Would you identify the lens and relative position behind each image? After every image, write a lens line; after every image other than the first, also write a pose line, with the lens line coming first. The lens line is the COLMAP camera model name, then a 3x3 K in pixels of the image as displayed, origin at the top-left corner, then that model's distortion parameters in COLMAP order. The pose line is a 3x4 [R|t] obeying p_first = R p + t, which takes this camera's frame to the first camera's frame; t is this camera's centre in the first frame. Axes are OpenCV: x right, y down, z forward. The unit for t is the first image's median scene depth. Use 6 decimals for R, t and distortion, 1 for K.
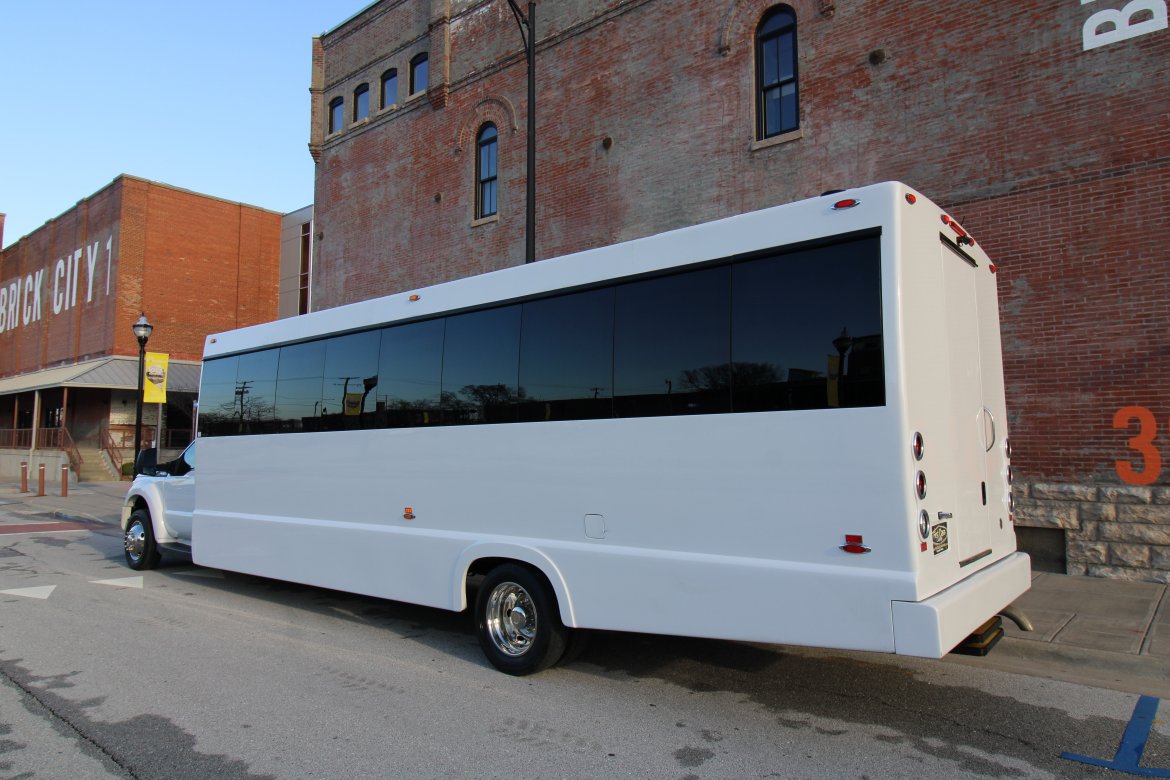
lens RADIAL K [[743.7, 0, 594.3], [0, 743.7, 379.5], [0, 0, 1]] dist [0.013563, -0.012764]
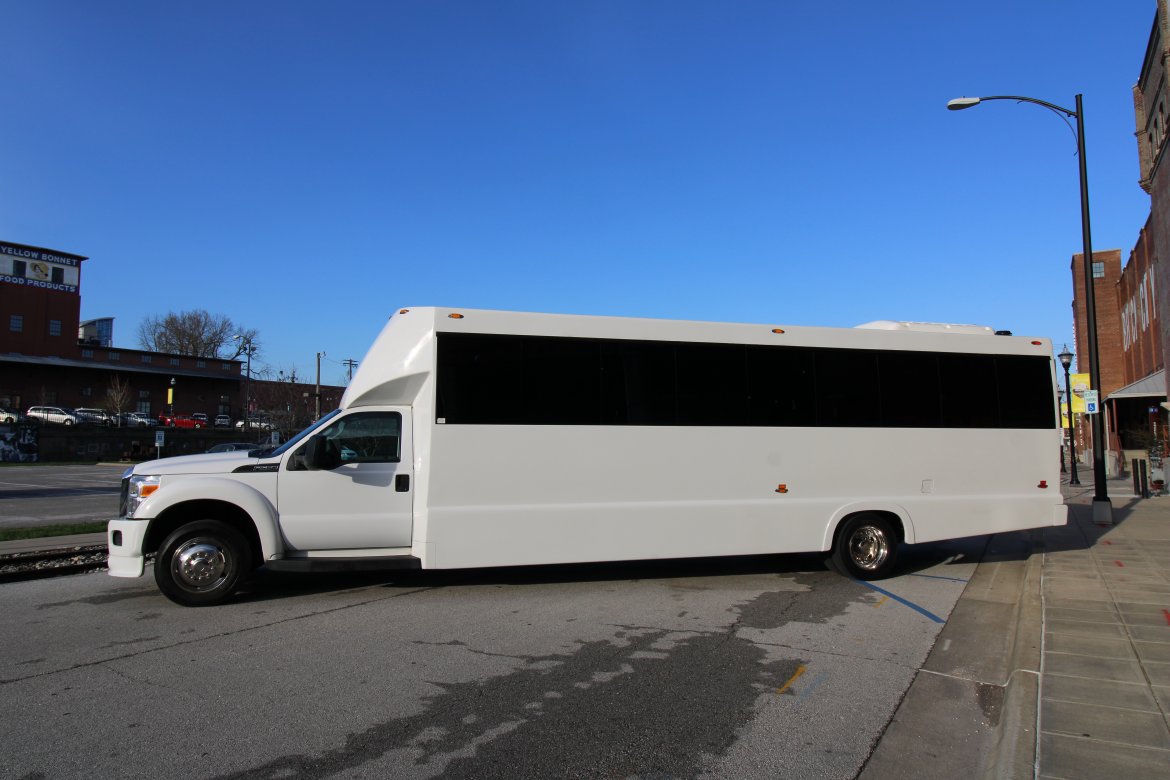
lens RADIAL K [[743.7, 0, 597.0], [0, 743.7, 380.6], [0, 0, 1]] dist [0.013563, -0.012764]
pose [[0.581197, 0.074543, 0.810342, -0.880920], [-0.088473, 0.995681, -0.028138, 0.027943], [-0.808939, -0.055340, 0.585282, 0.268411]]
